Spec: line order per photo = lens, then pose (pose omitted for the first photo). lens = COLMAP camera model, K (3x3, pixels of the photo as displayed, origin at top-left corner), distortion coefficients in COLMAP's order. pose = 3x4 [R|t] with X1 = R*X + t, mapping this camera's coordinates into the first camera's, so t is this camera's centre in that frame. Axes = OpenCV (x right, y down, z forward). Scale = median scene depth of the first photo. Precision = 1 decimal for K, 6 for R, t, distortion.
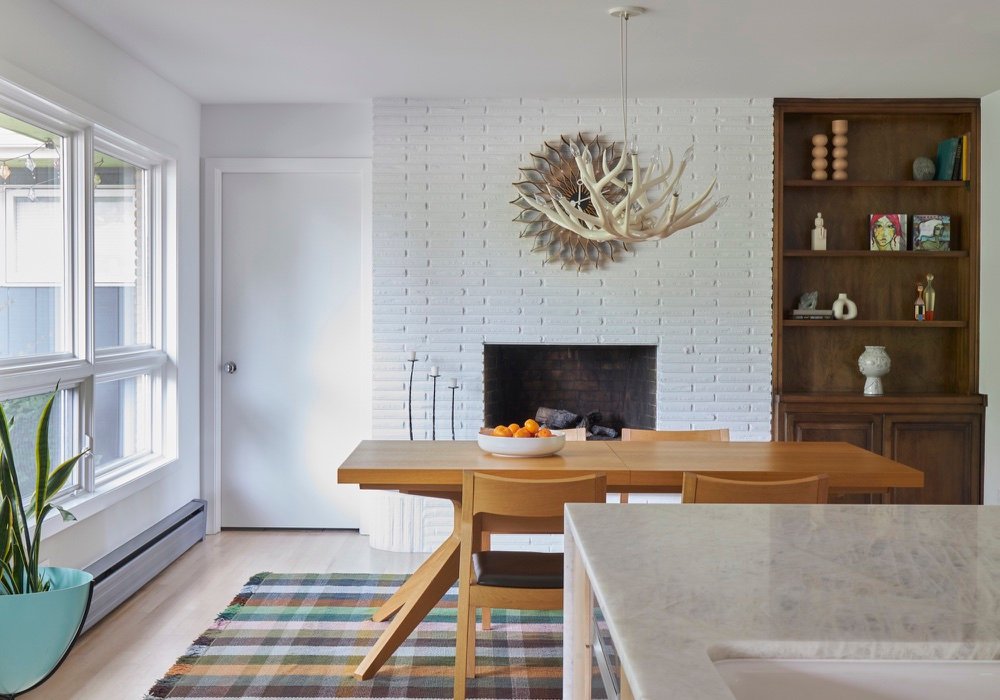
lens RADIAL K [[1231.2, 0, 485.5], [0, 1231.2, 308.1], [0, 0, 1]] dist [-0.018691, 0.000000]
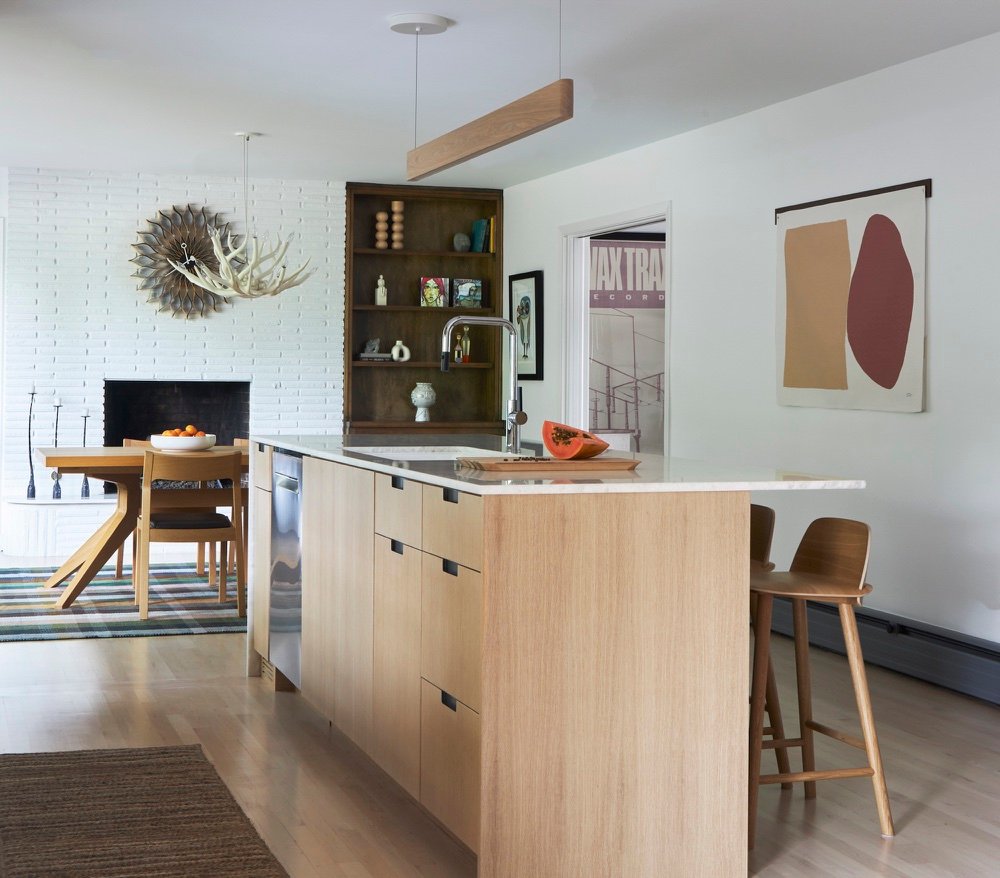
lens RADIAL K [[1636.1, 0, 500.3], [0, 1636.1, 438.2], [0, 0, 1]] dist [-0.092922, 0.000000]
pose [[0.945071, -0.006451, 0.326801, -0.155024], [-0.006242, 0.999267, 0.037774, 0.023962], [-0.326805, -0.037739, 0.944338, -0.603243]]
